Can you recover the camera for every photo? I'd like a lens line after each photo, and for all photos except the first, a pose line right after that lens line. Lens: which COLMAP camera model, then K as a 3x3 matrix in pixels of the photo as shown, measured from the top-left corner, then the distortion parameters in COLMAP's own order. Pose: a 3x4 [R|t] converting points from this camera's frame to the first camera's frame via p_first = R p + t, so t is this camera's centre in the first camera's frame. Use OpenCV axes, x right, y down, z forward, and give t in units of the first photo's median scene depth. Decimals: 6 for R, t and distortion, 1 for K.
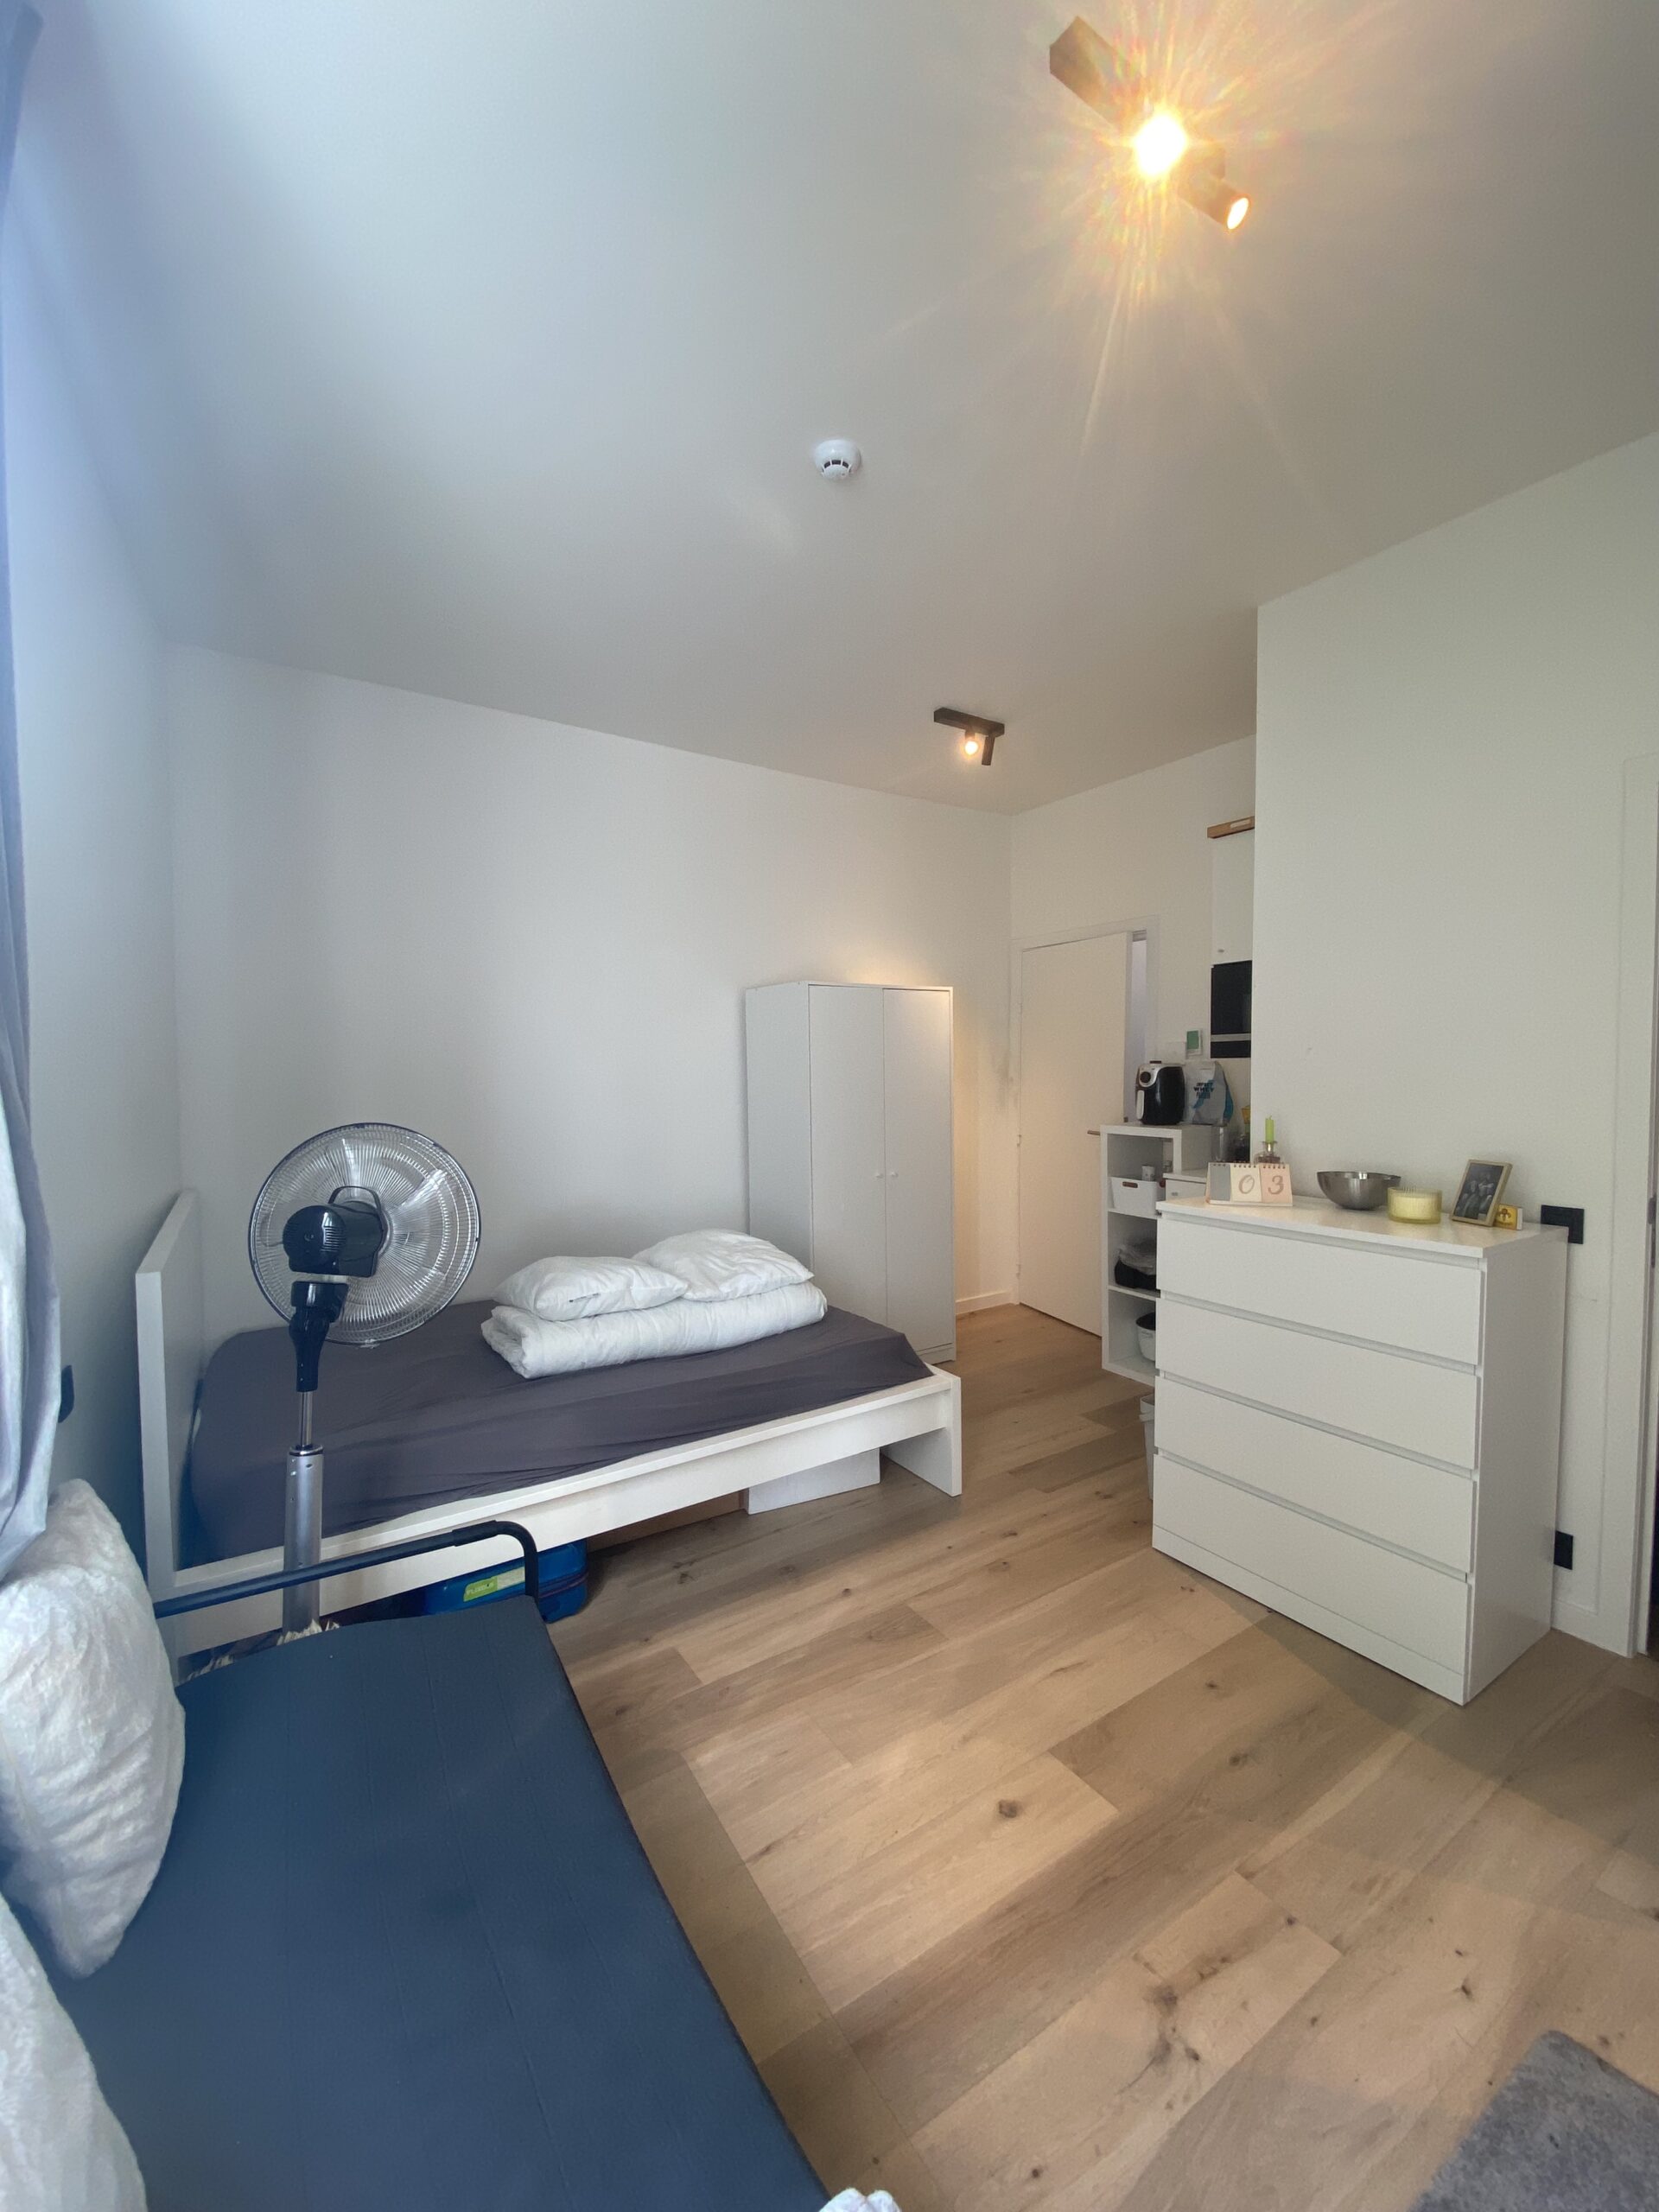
lens RADIAL K [[888.3, 0, 833.9], [0, 888.3, 1101.4], [0, 0, 1]] dist [0.023365, -0.020934]
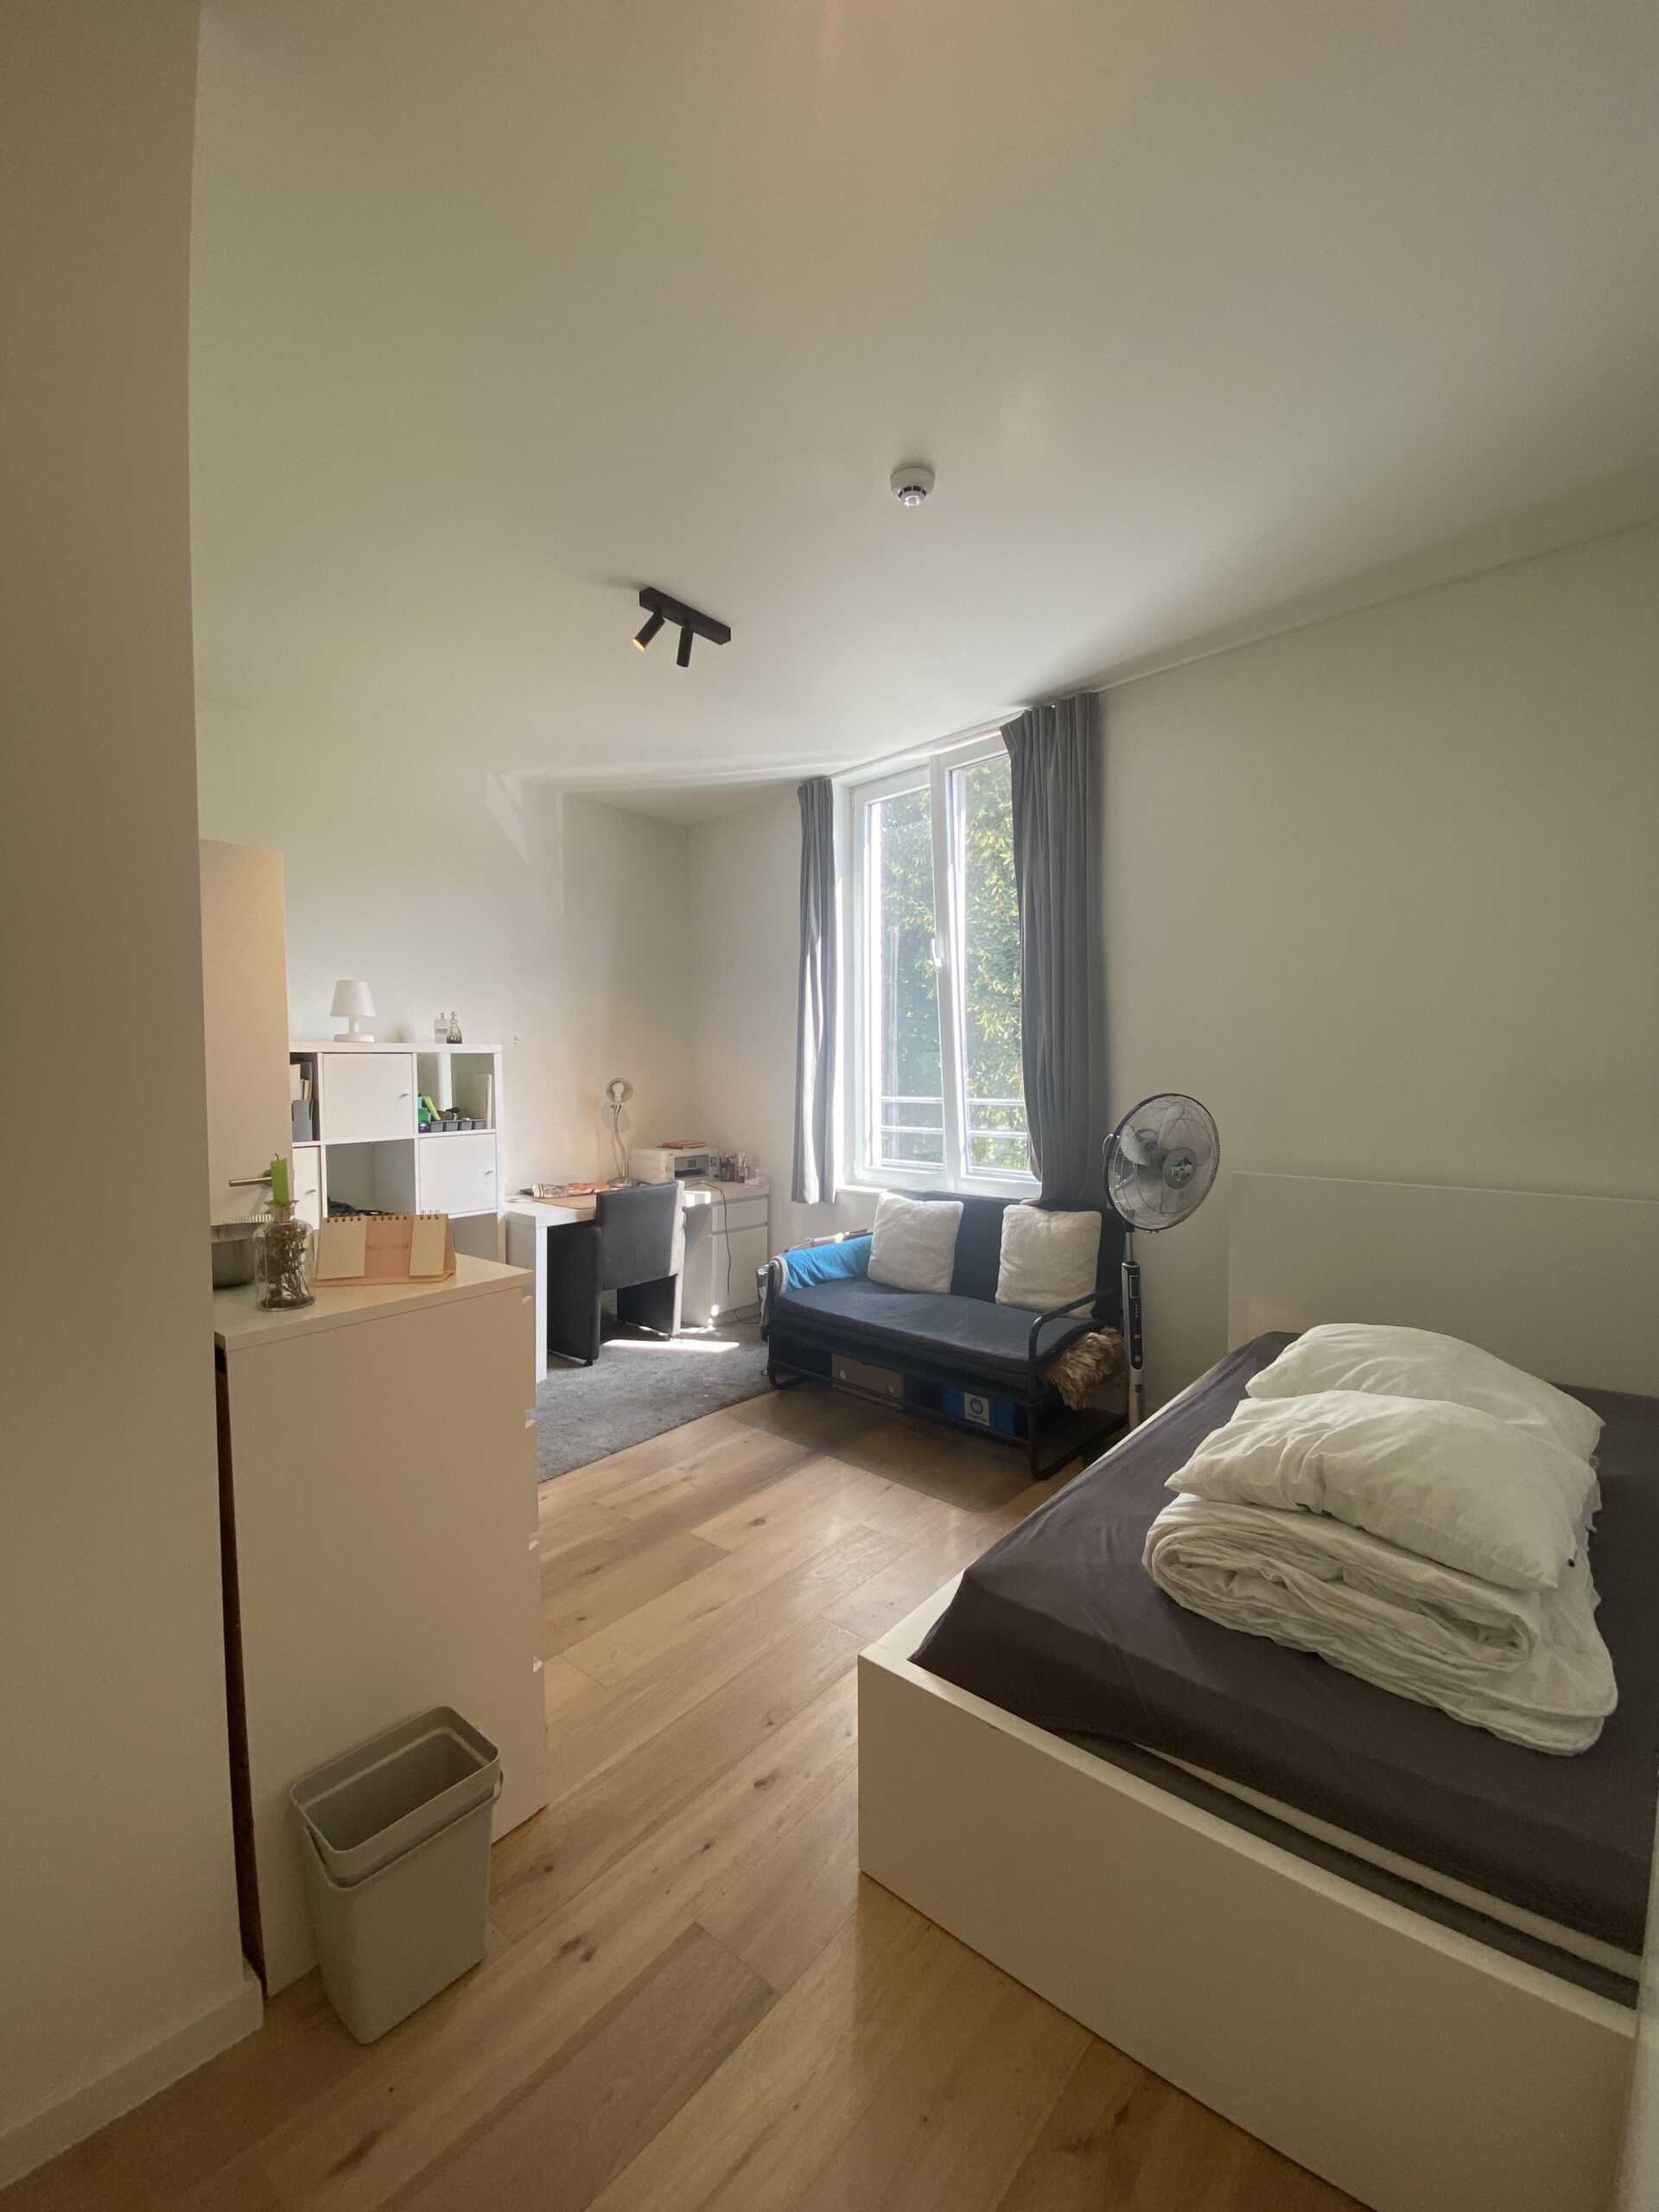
lens RADIAL K [[888.3, 0, 833.9], [0, 888.3, 1101.4], [0, 0, 1]] dist [0.023365, -0.020934]
pose [[-0.957156, 0.021233, -0.288793, 0.222613], [-0.001993, 0.996801, 0.079895, -0.039674], [0.289565, 0.077047, -0.954052, 1.090567]]
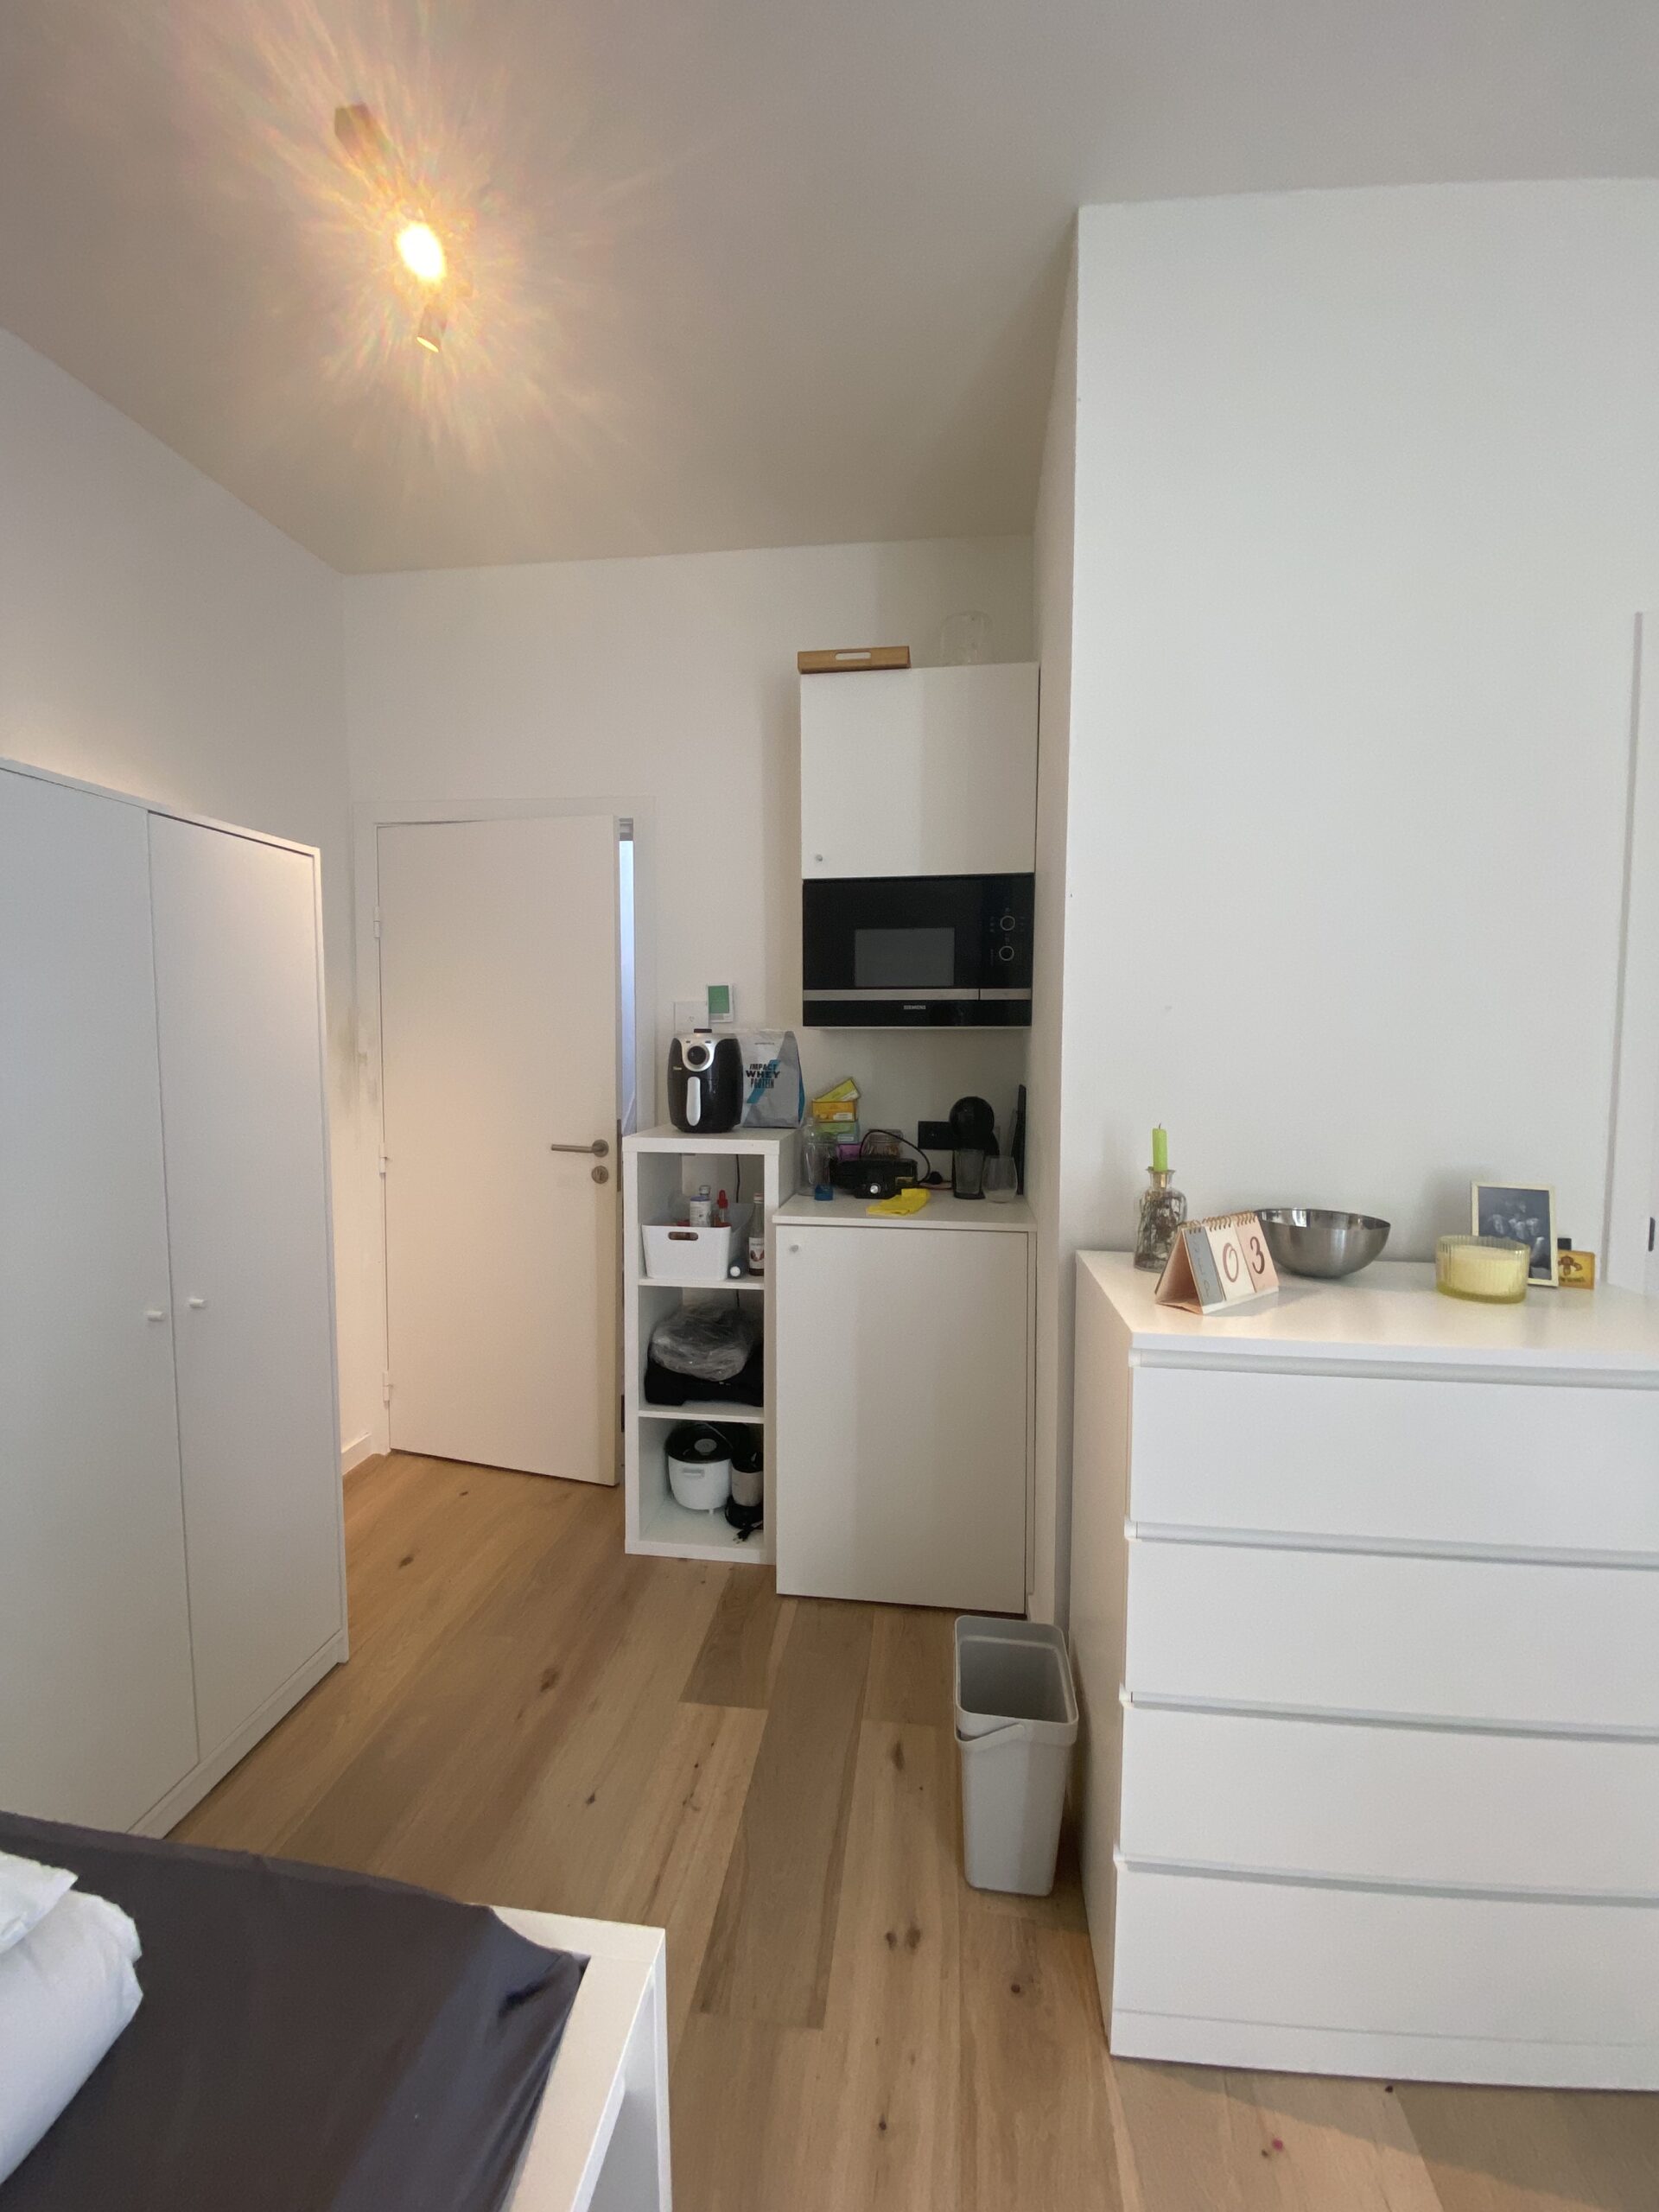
lens RADIAL K [[888.3, 0, 833.9], [0, 888.3, 1101.4], [0, 0, 1]] dist [0.023365, -0.020934]
pose [[0.647331, -0.032499, 0.761516, -0.049481], [0.016744, 0.999456, 0.028420, -0.011465], [-0.762025, -0.005646, 0.647523, 0.542582]]
